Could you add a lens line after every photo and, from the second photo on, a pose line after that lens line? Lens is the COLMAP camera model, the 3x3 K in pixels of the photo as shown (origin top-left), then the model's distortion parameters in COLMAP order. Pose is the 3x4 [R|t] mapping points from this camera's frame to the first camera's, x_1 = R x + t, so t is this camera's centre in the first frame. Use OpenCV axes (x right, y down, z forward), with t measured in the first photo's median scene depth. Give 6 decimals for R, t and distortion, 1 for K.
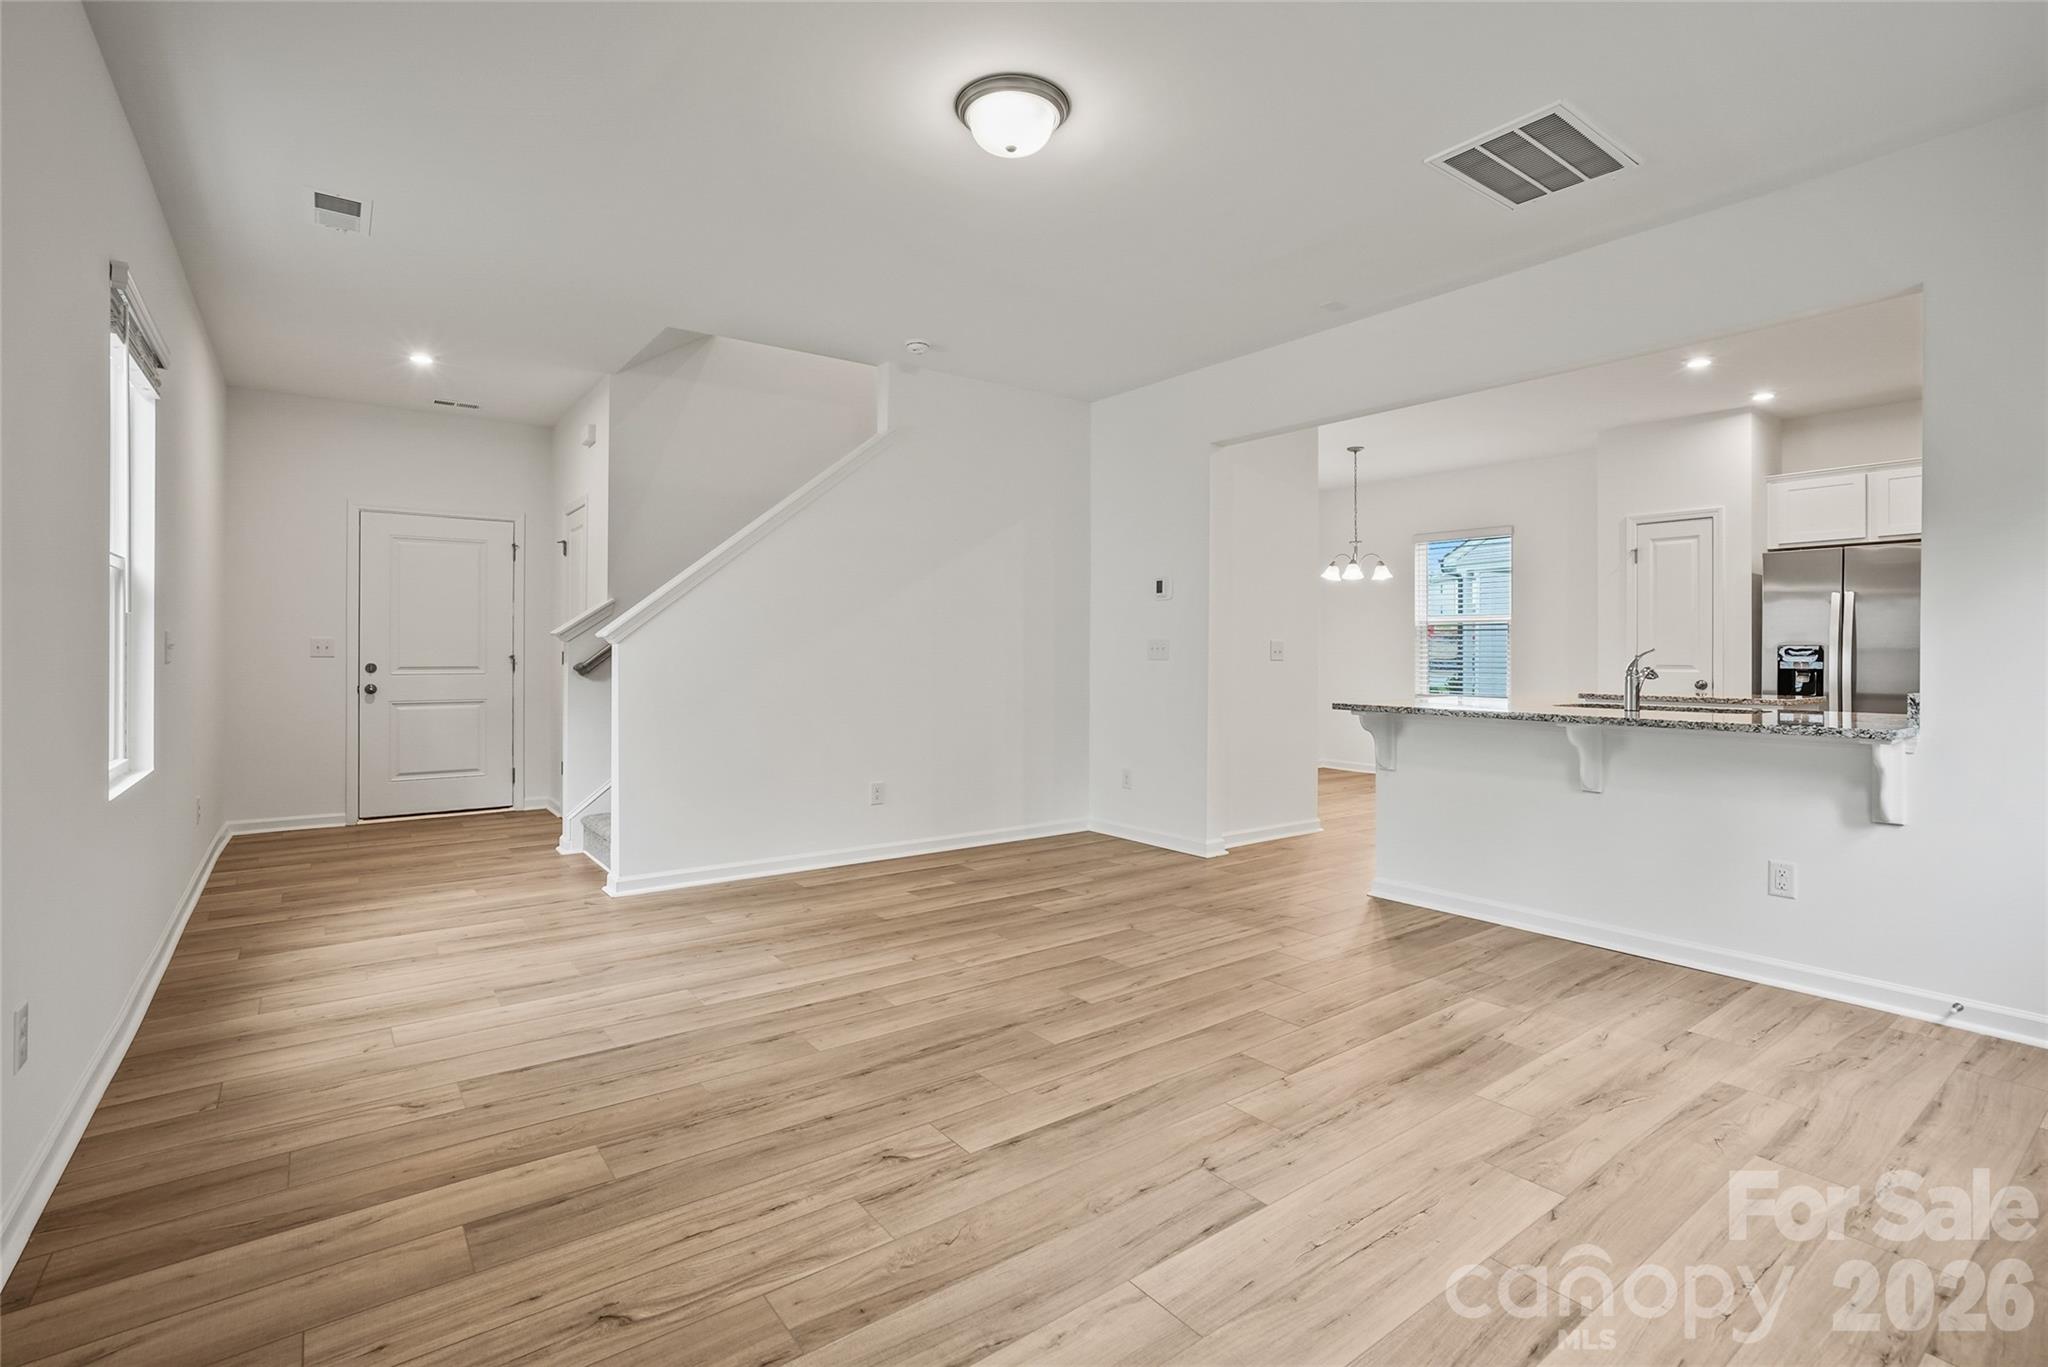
lens RADIAL K [[948.4, 0, 1015.1], [0, 948.4, 670.6], [0, 0, 1]] dist [-0.044155, 0.026216]
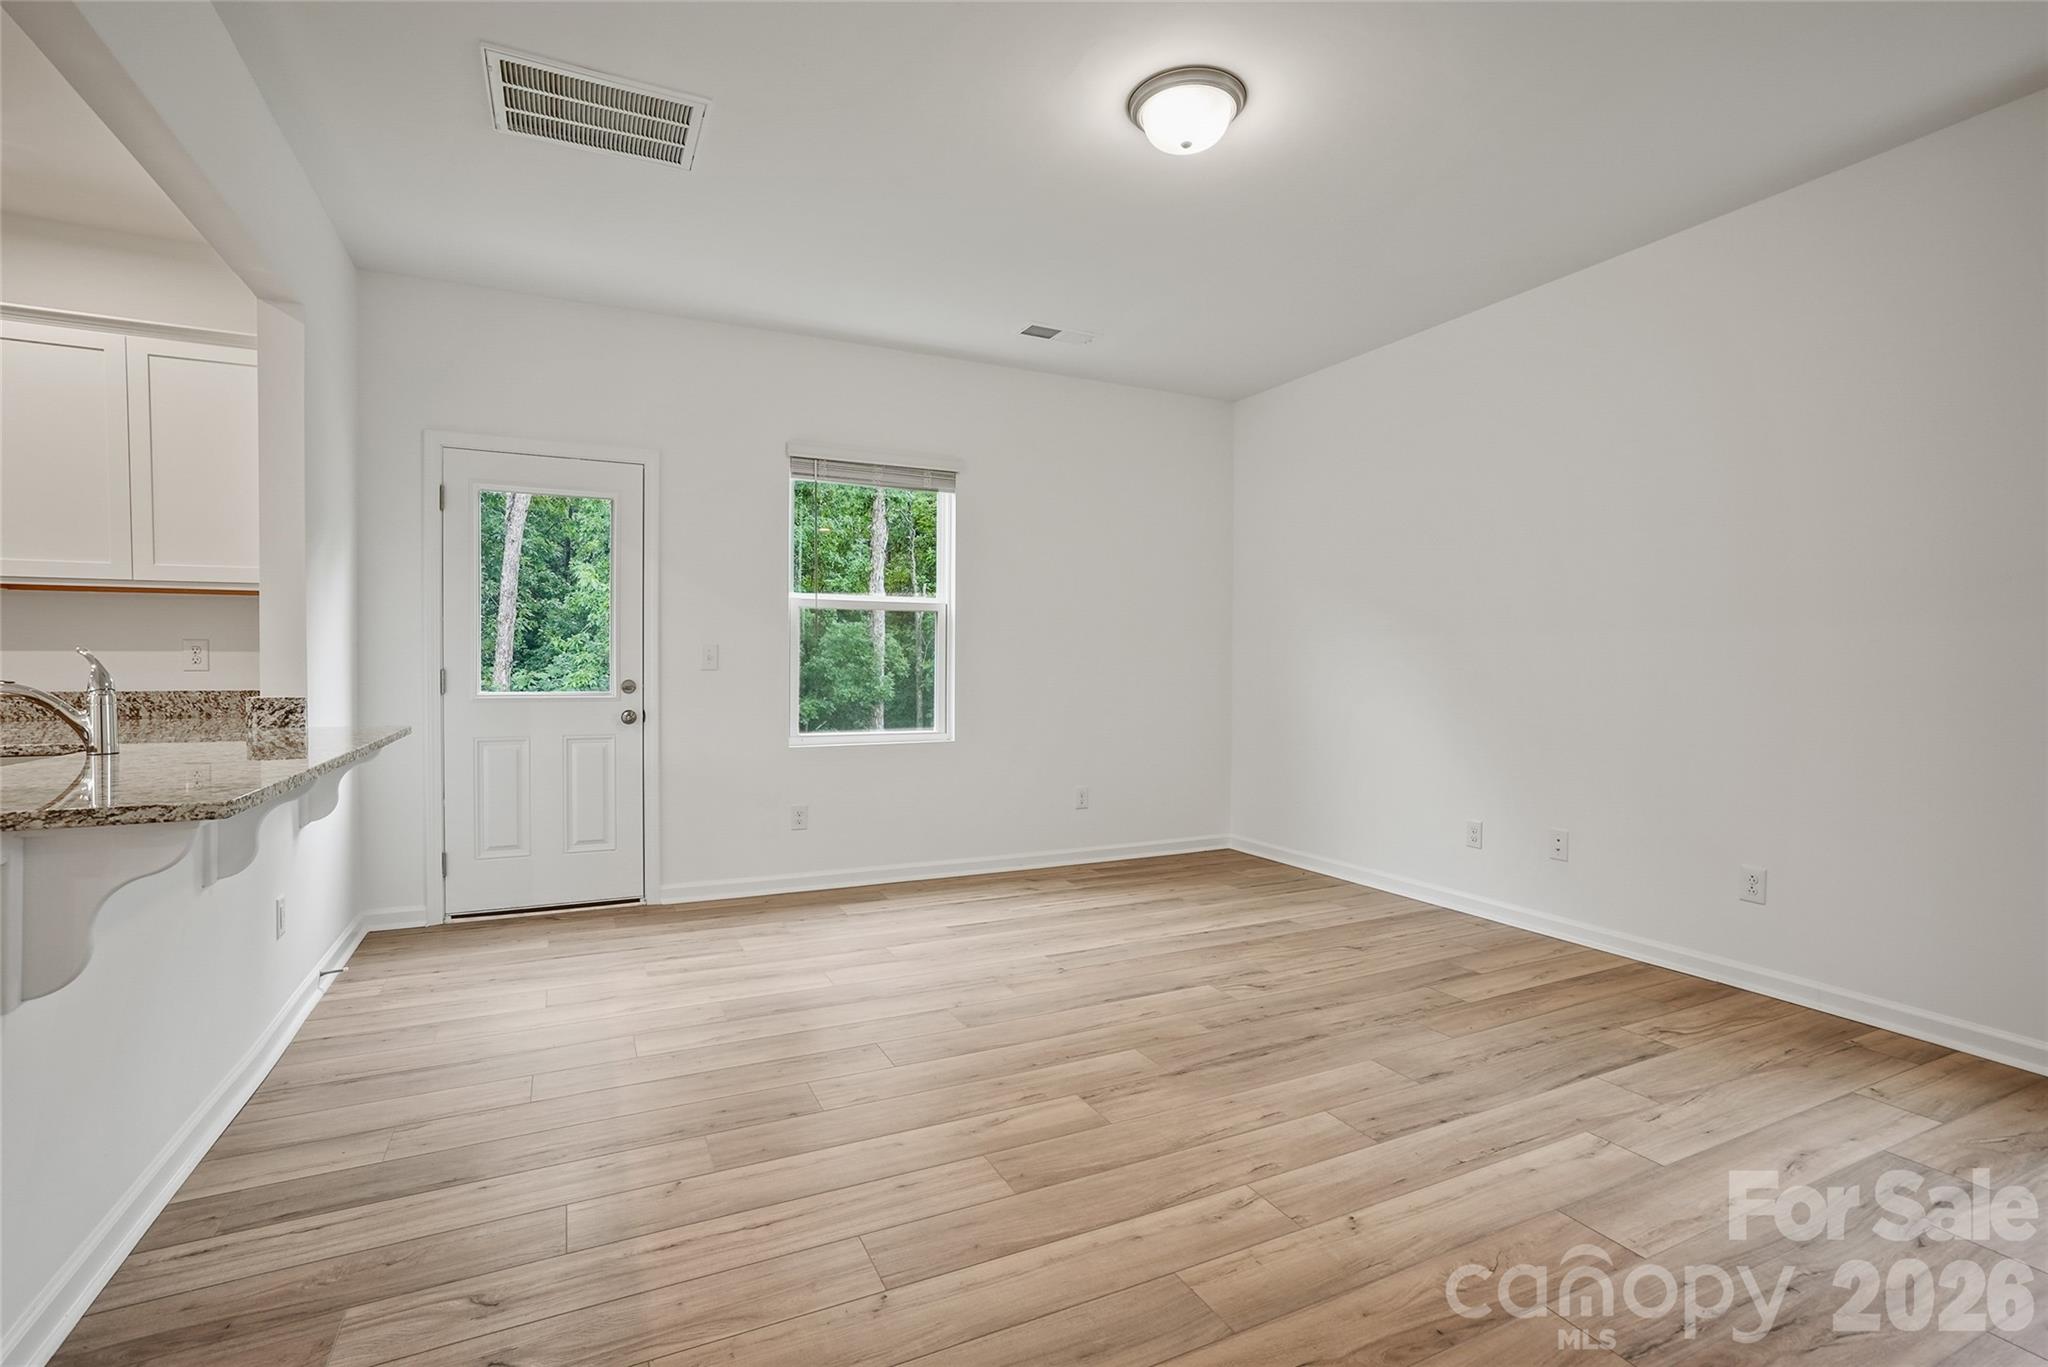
lens RADIAL K [[937.8, 0, 1014.6], [0, 937.8, 689.6], [0, 0, 1]] dist [-0.045725, 0.026488]
pose [[-0.981457, -0.011392, 0.191342, -0.017243], [-0.002606, 0.998933, 0.046105, -0.033319], [-0.191663, 0.044751, -0.980440, 1.900450]]
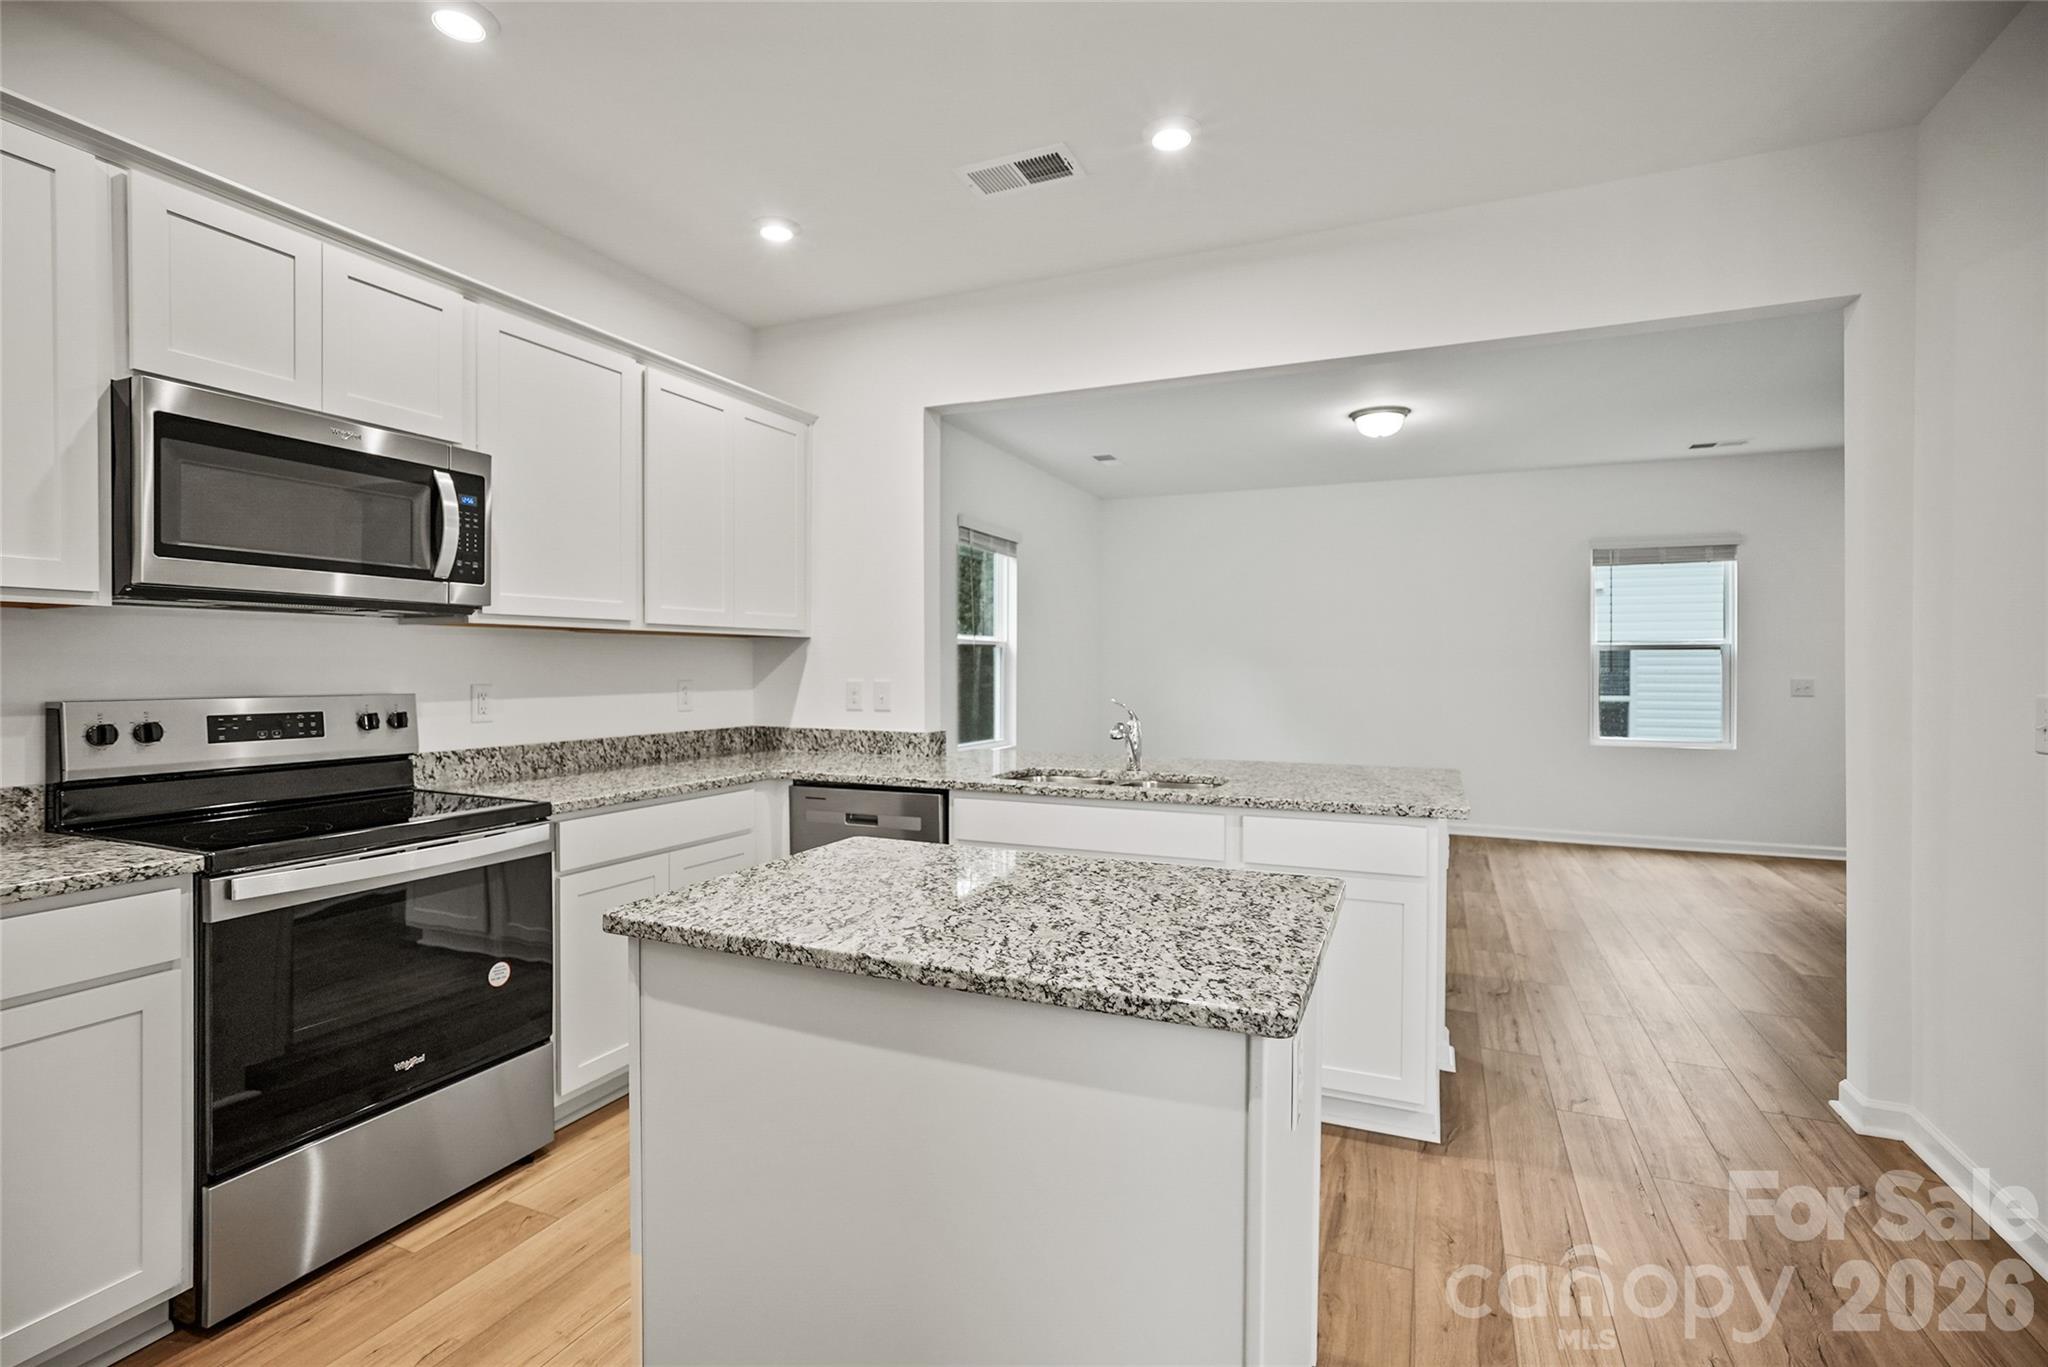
lens RADIAL K [[948.4, 0, 1015.1], [0, 948.4, 670.6], [0, 0, 1]] dist [-0.044155, 0.026216]
pose [[-0.873171, -0.001730, -0.487411, 1.554941], [-0.012836, 0.999728, 0.019447, -0.085668], [0.487245, 0.023237, -0.872956, 2.245934]]
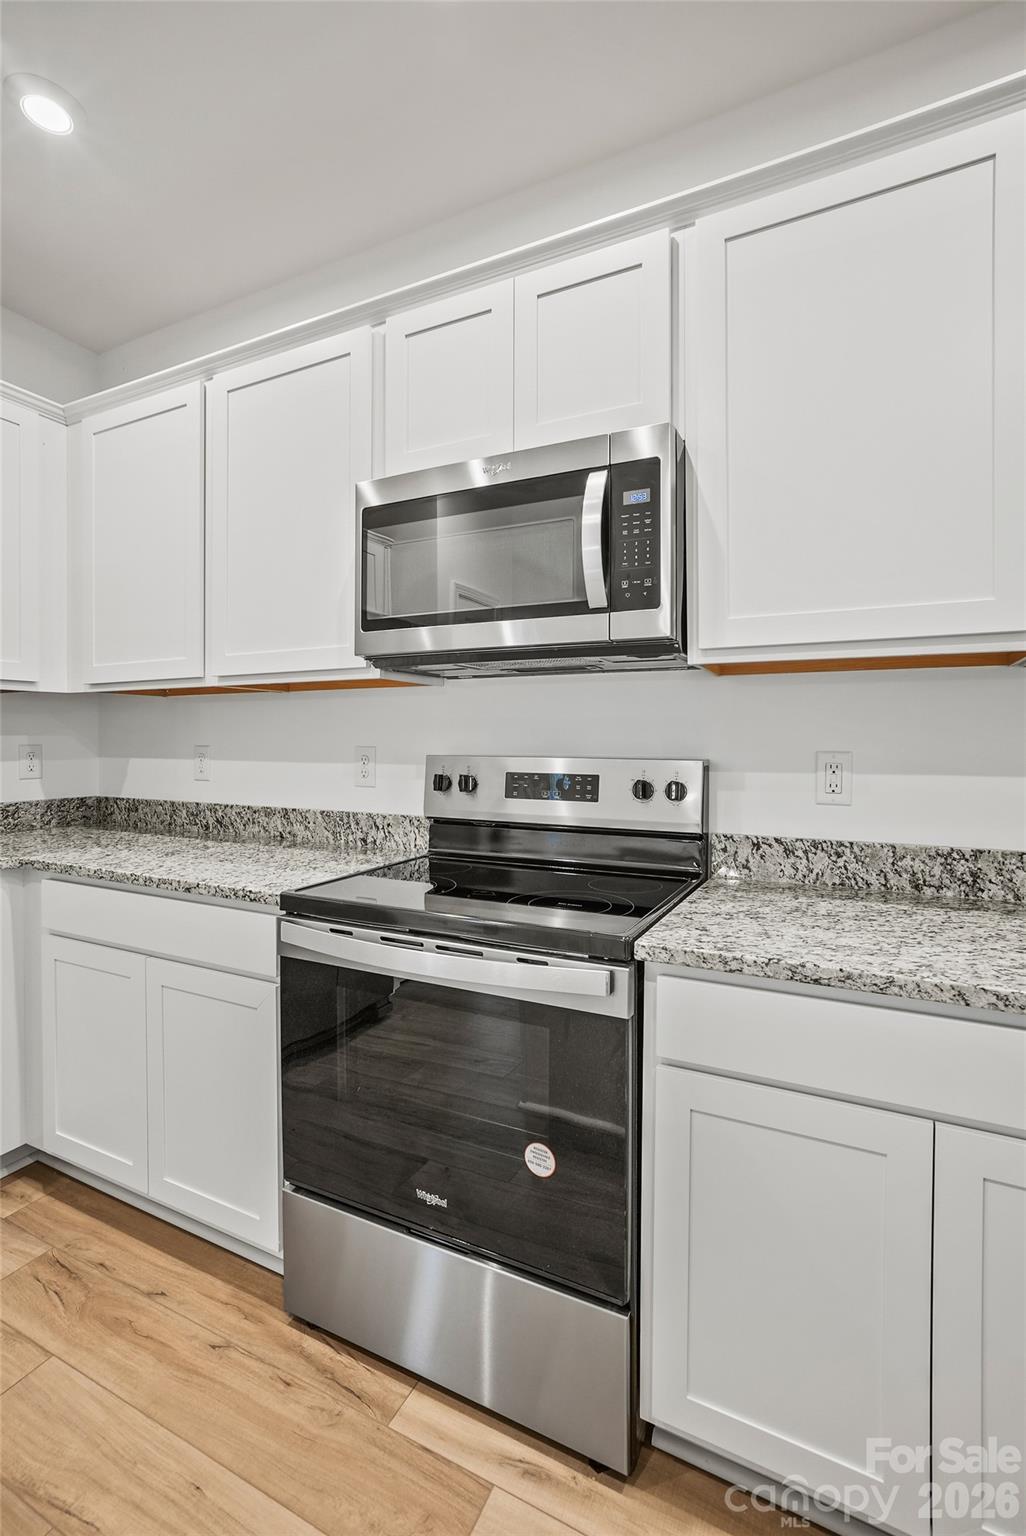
lens RADIAL K [[711.3, 0, 518.0], [0, 711.3, 746.0], [0, 0, 1]] dist [-0.044155, 0.026216]
pose [[-0.453068, -0.009840, 0.891422, 1.183728], [0.011966, 0.999782, 0.017117, -0.059844], [-0.891396, 0.018422, -0.452851, 1.537265]]
